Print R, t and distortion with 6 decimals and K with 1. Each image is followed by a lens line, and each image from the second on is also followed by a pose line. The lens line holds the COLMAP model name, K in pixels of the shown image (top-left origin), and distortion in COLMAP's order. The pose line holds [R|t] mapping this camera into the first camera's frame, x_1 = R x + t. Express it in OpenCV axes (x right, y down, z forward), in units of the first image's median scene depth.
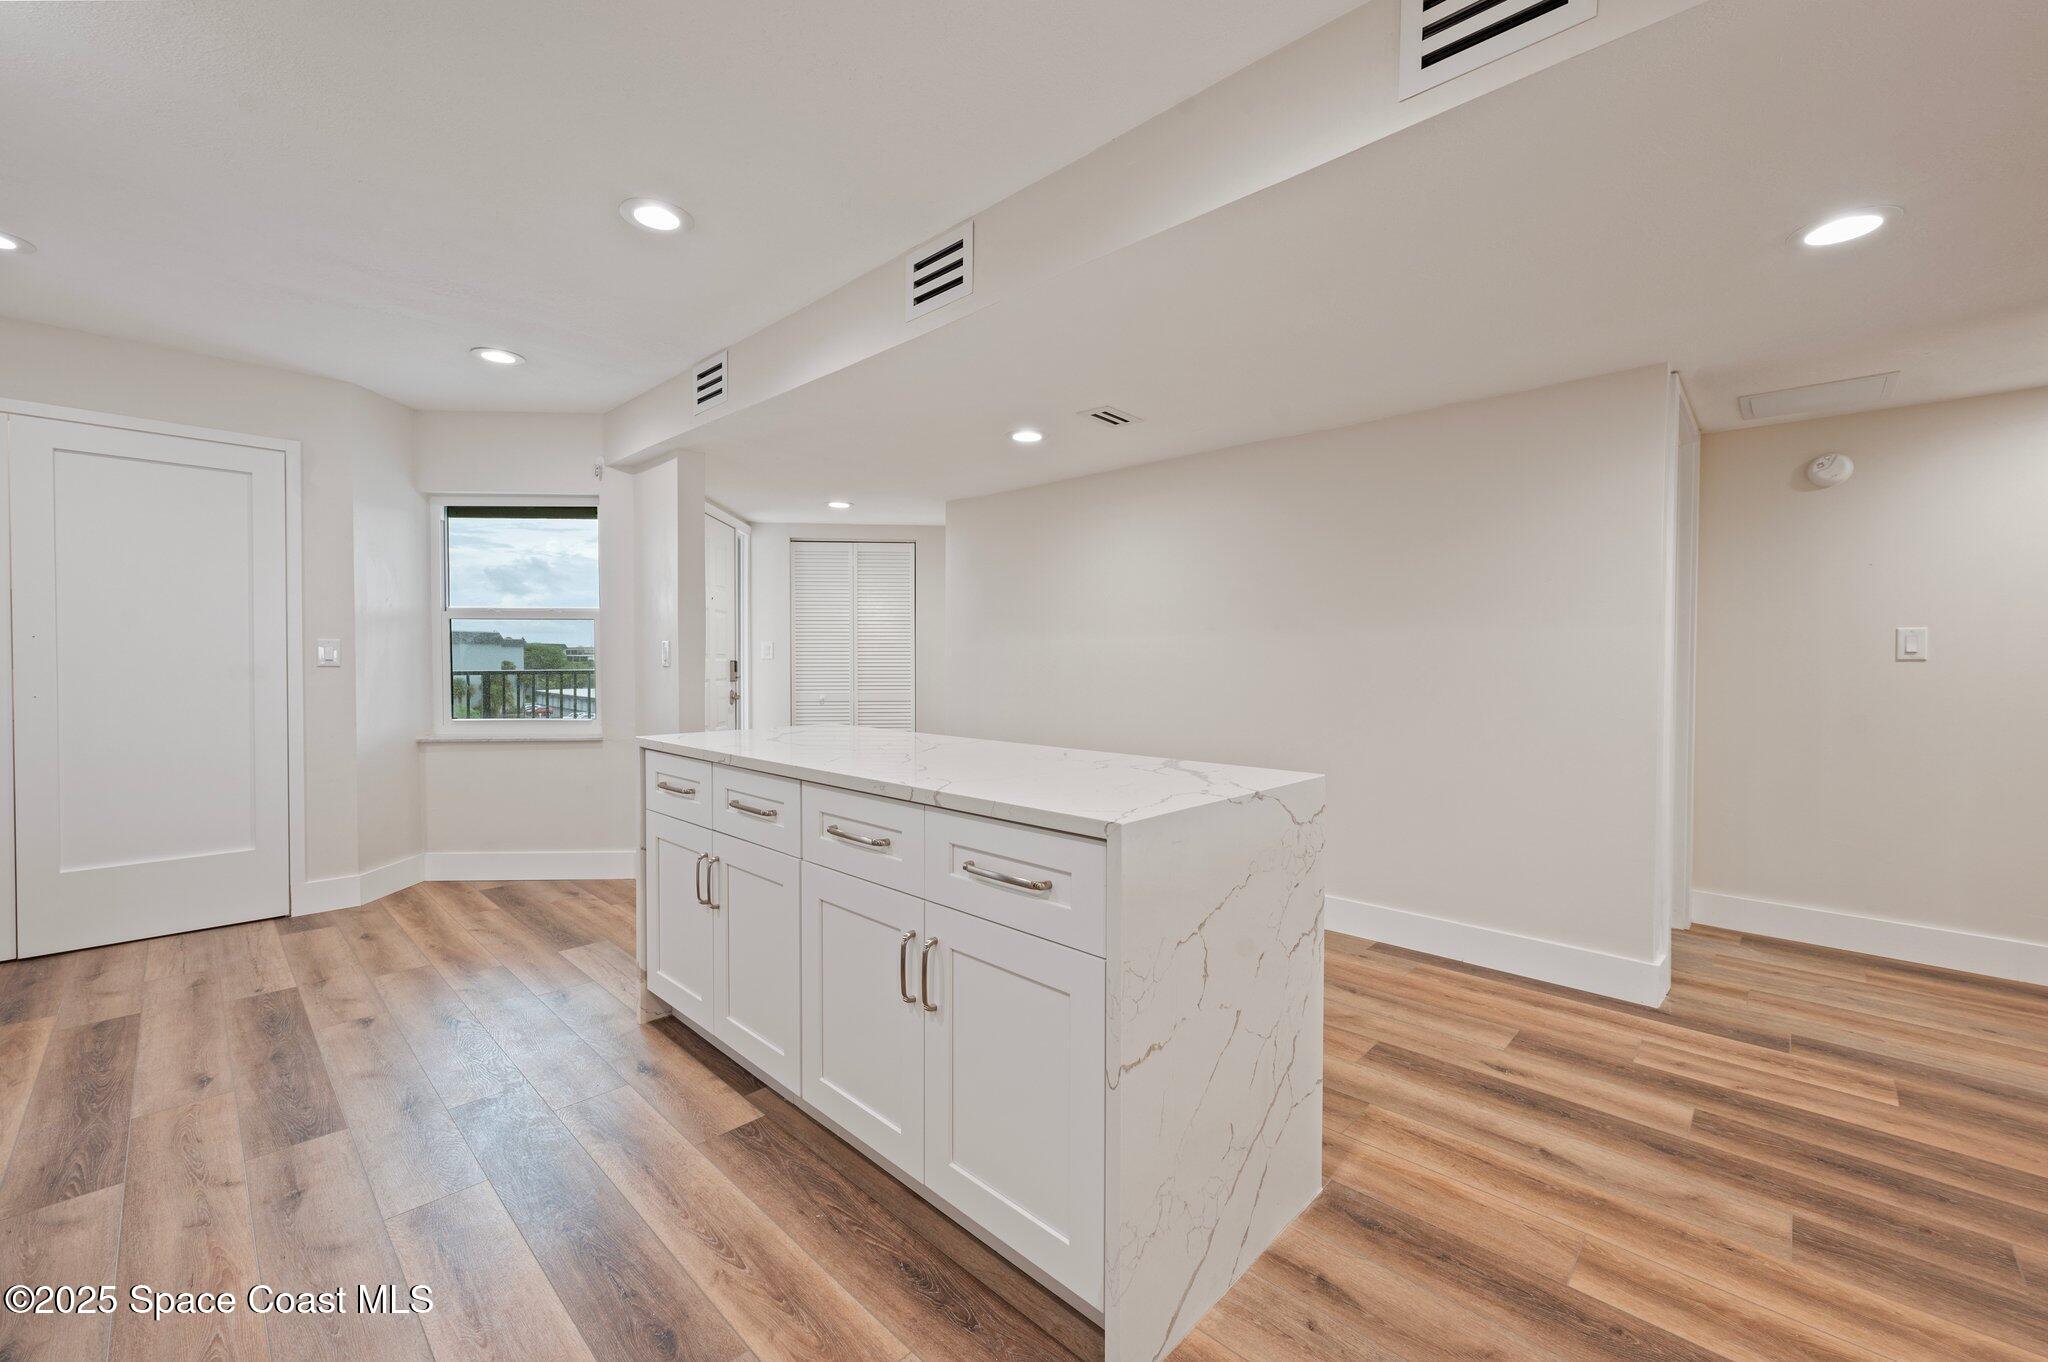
lens RADIAL K [[821.9, 0, 1030.6], [0, 821.9, 670.3], [0, 0, 1]] dist [-0.000327, 0.000219]
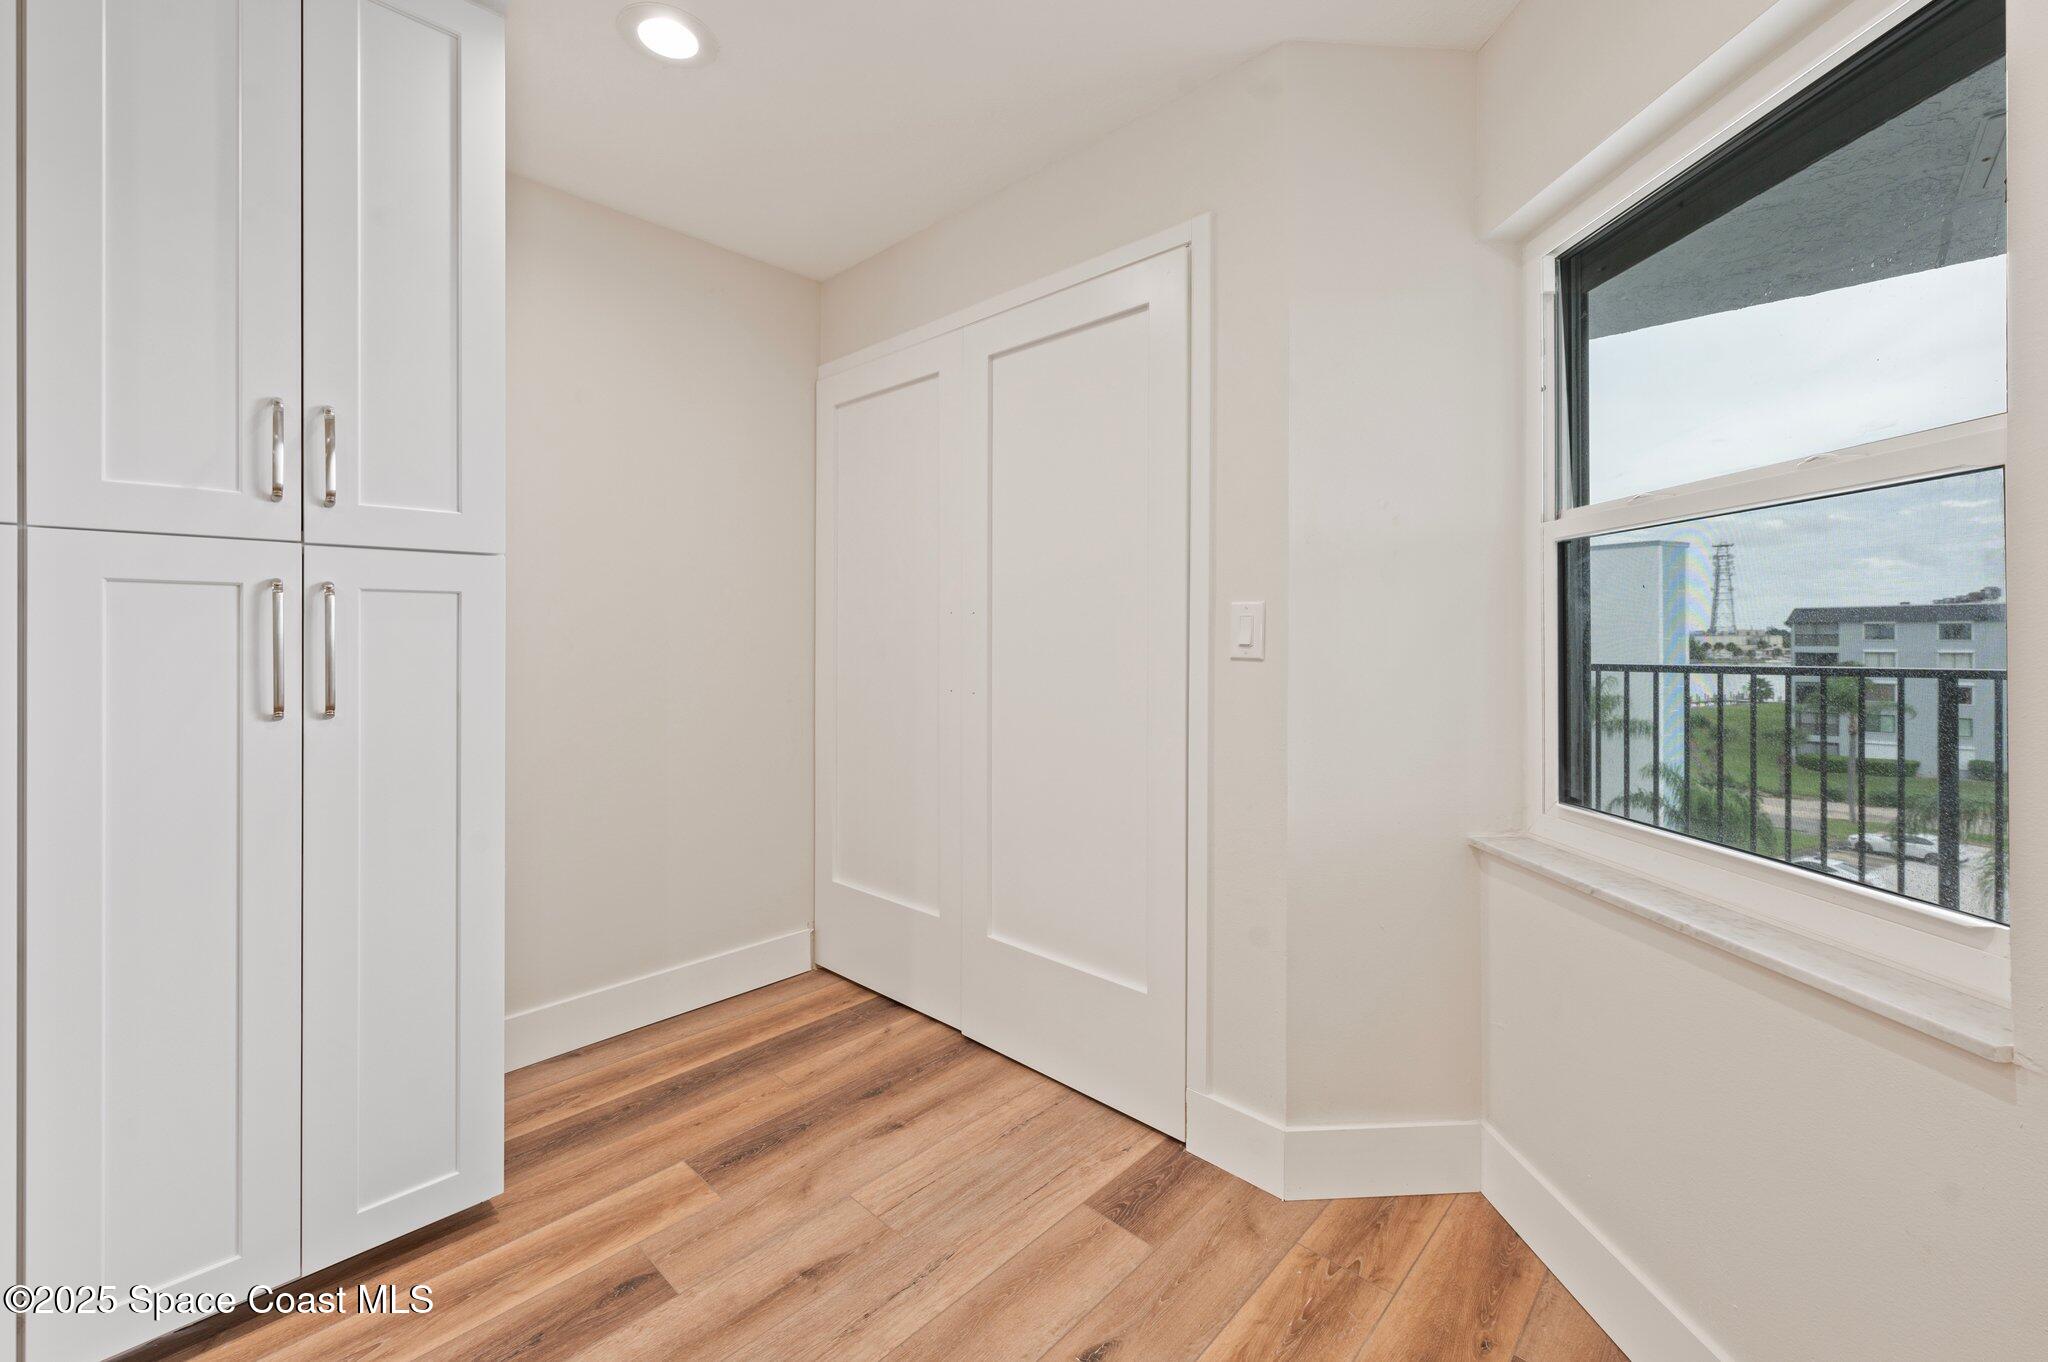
lens RADIAL K [[821.9, 0, 1042.1], [0, 821.9, 636.0], [0, 0, 1]] dist [-0.000327, 0.000219]
pose [[0.013944, -0.007339, -0.999876, -0.596141], [-0.013721, 0.999878, -0.007530, -0.021357], [0.999809, 0.013825, 0.013842, 1.376925]]
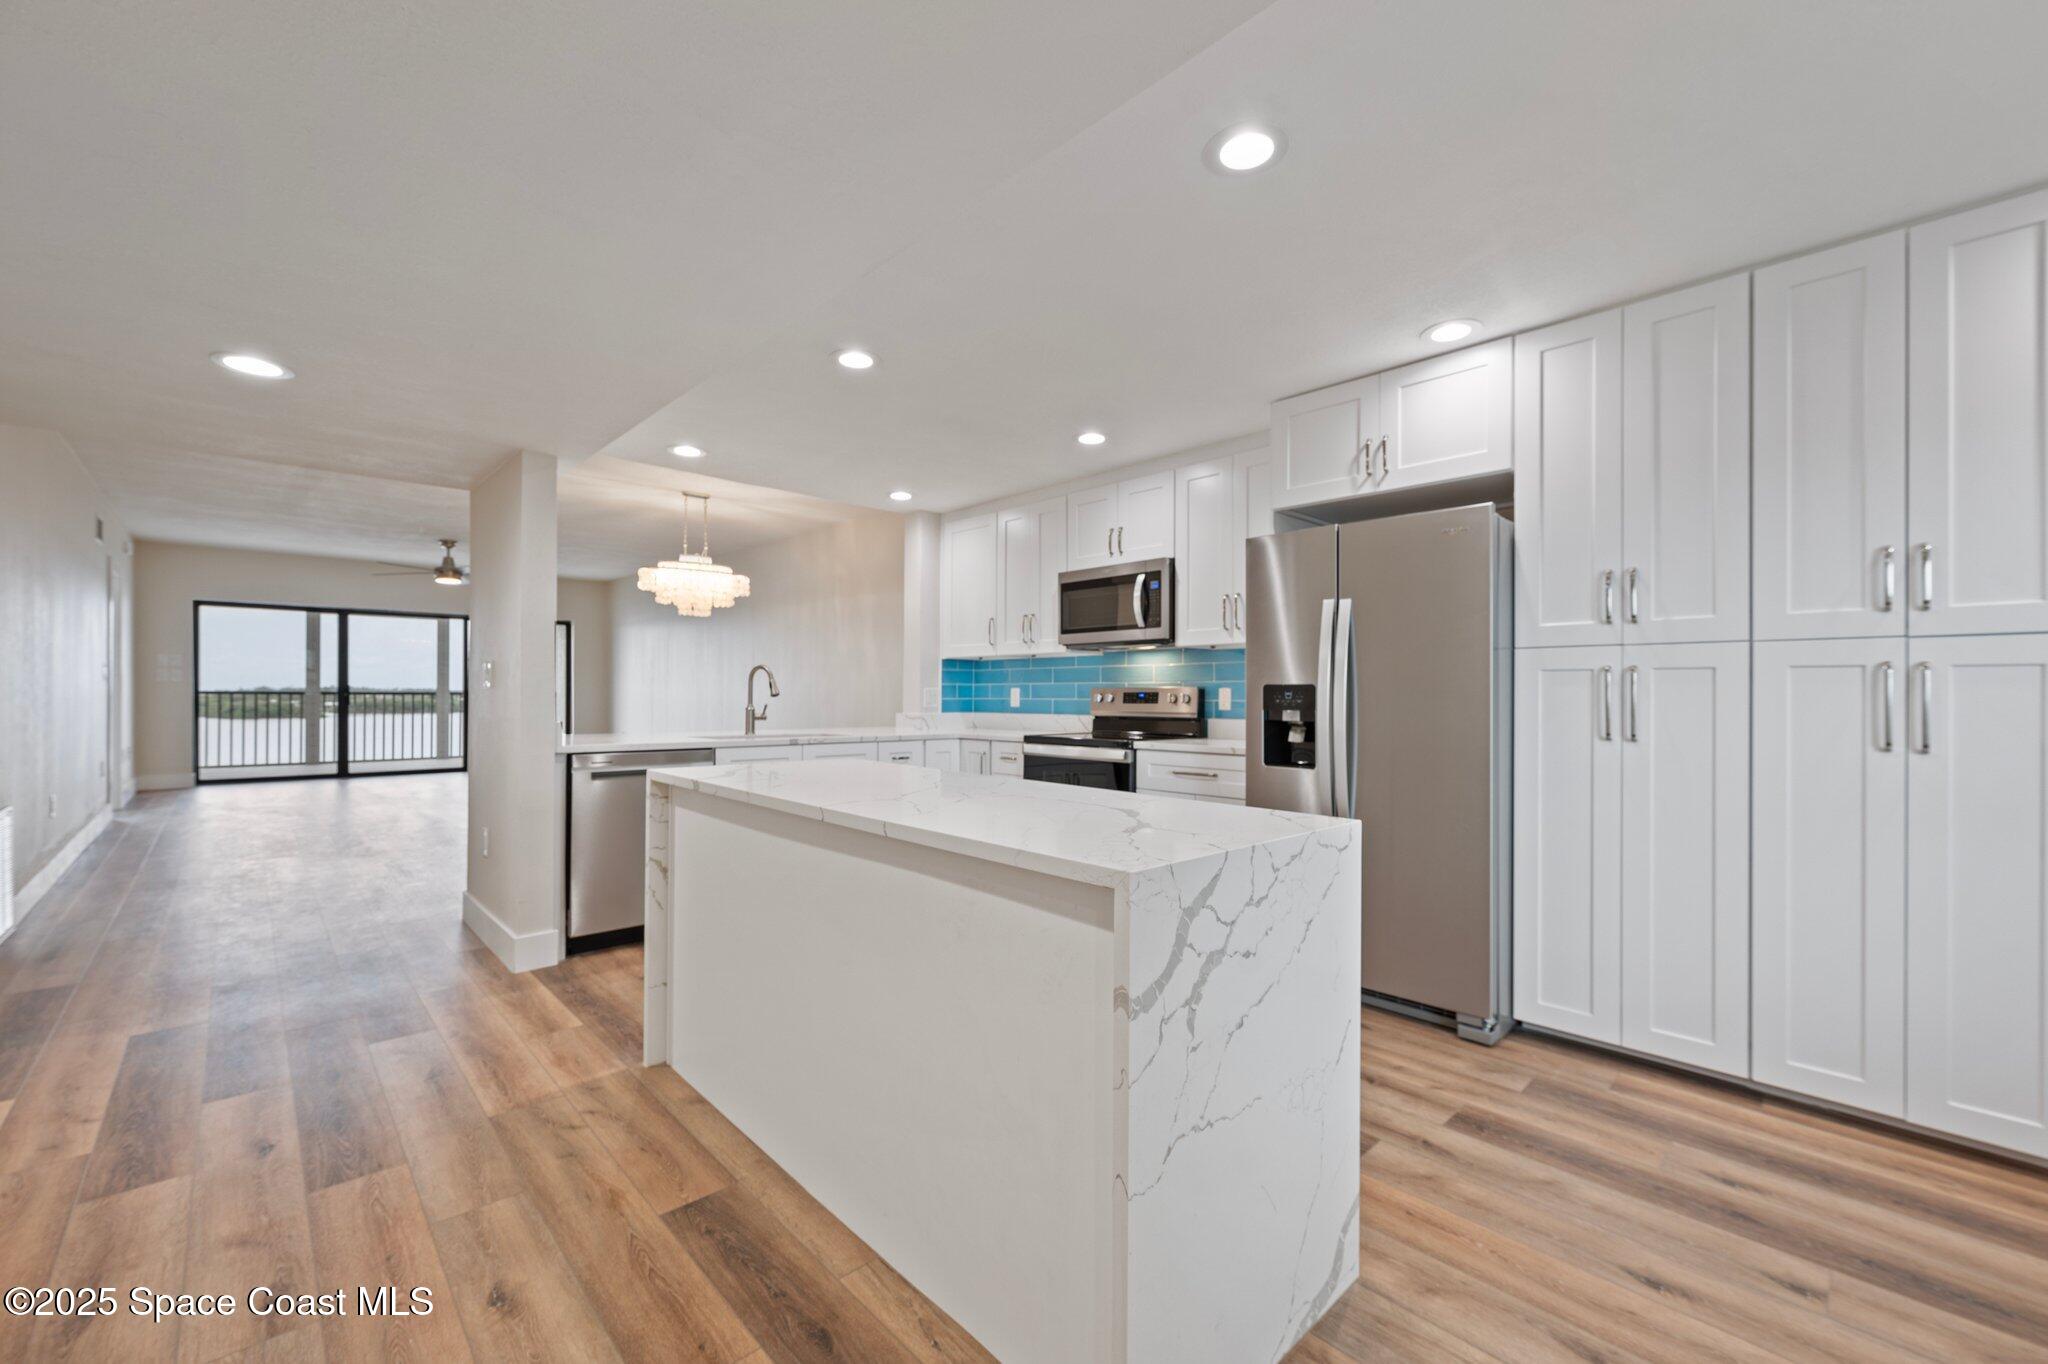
lens RADIAL K [[834.3, 0, 1023.9], [0, 834.3, 686.9], [0, 0, 1]] dist [-0.003180, 0.001445]
pose [[-0.998418, -0.011544, 0.055035, -0.280392], [-0.011081, 0.999901, 0.008717, -0.028058], [-0.055130, 0.008093, -0.998446, 1.818627]]
